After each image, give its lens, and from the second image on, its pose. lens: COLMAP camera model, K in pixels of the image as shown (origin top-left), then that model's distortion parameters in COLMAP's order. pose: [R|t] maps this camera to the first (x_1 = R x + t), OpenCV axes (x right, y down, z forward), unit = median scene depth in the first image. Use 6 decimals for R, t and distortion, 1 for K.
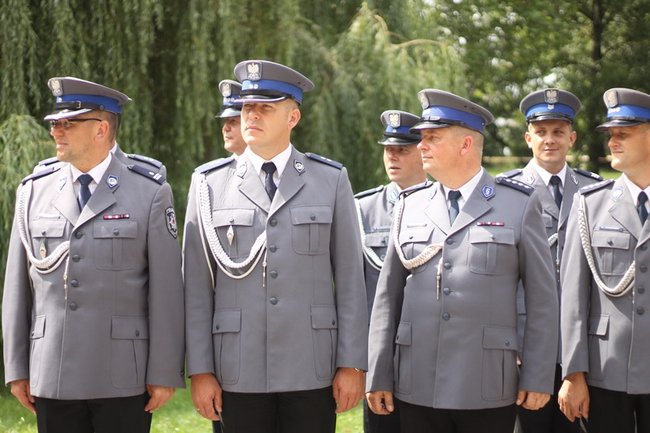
lens RADIAL K [[1578.8, 0, 325.3], [0, 1578.8, 157.4], [0, 0, 1]] dist [-0.155647, -0.267385]
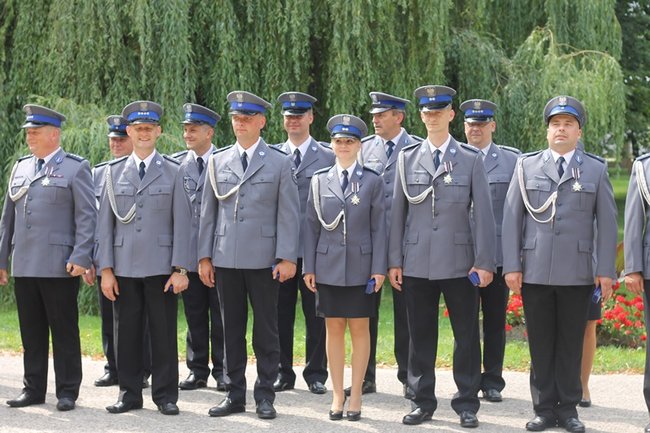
lens RADIAL K [[1578.8, 0, 325.3], [0, 1578.8, 157.4], [0, 0, 1]] dist [-0.155647, -0.267385]
pose [[0.948064, 0.015533, -0.317700, 0.319148], [-0.014817, 0.999879, 0.004669, 0.001892], [0.317734, 0.000281, 0.948180, -0.204425]]
